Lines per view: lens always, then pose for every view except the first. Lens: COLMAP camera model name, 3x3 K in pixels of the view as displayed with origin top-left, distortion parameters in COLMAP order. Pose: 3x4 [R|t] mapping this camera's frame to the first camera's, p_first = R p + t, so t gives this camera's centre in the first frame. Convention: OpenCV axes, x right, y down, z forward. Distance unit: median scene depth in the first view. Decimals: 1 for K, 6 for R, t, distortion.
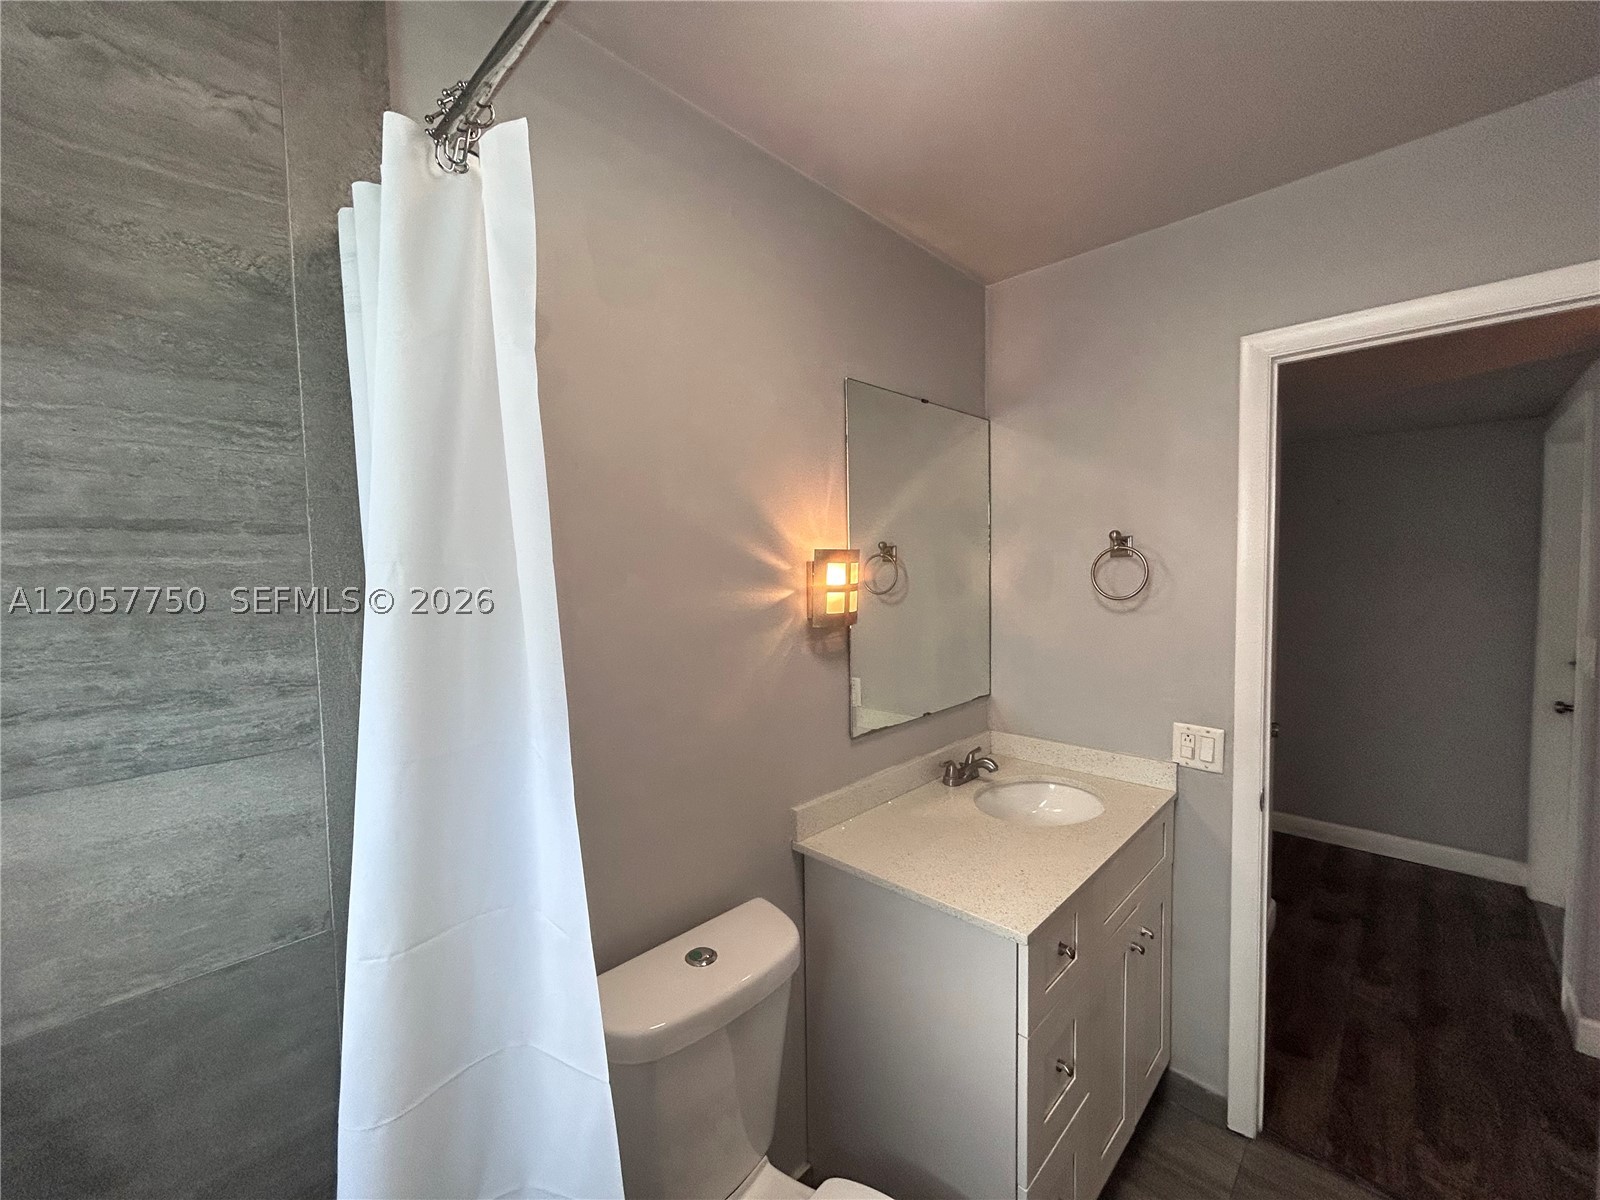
lens RADIAL K [[642.9, 0, 799.9], [0, 642.9, 606.4], [0, 0, 1]] dist [-0.004209, 0.001739]
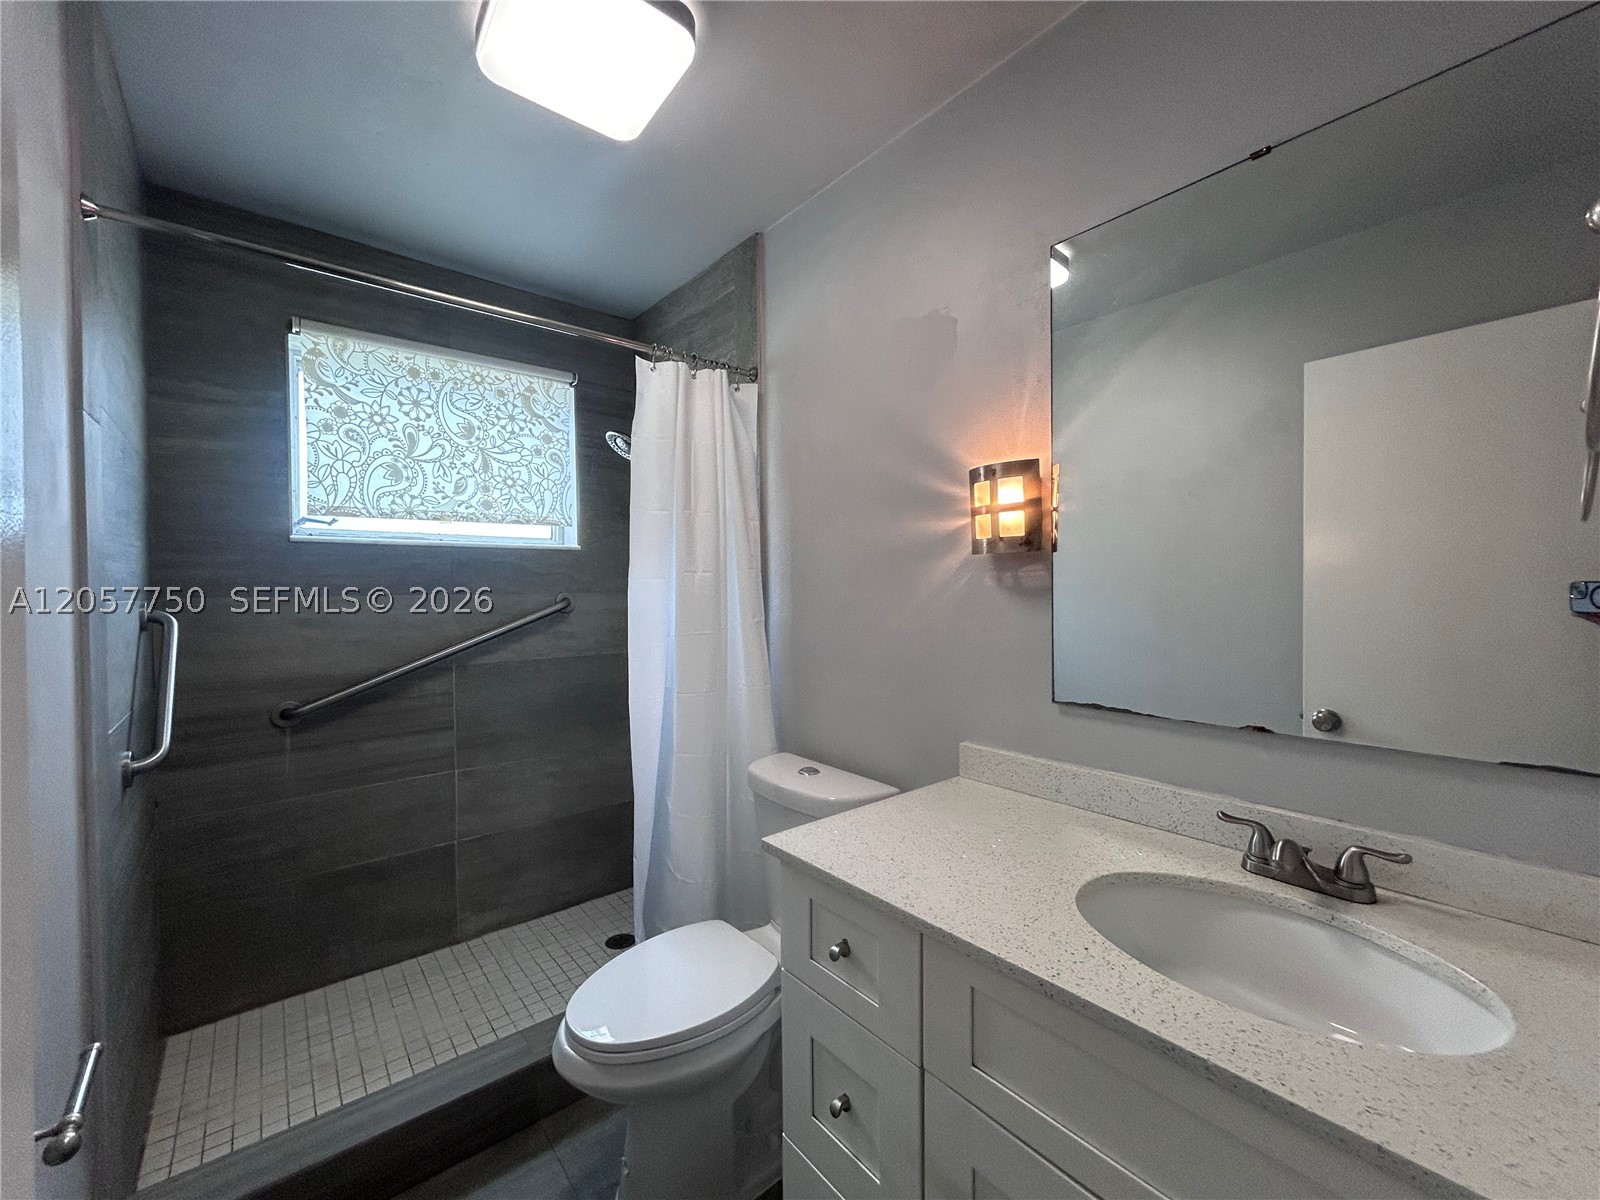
lens RADIAL K [[642.9, 0, 786.9], [0, 642.9, 593.3], [0, 0, 1]] dist [-0.004209, 0.001739]
pose [[-0.116444, 0.025684, -0.992865, 0.932131], [-0.042323, 0.998629, 0.030797, 0.068039], [0.992295, 0.045607, -0.115197, 0.809335]]
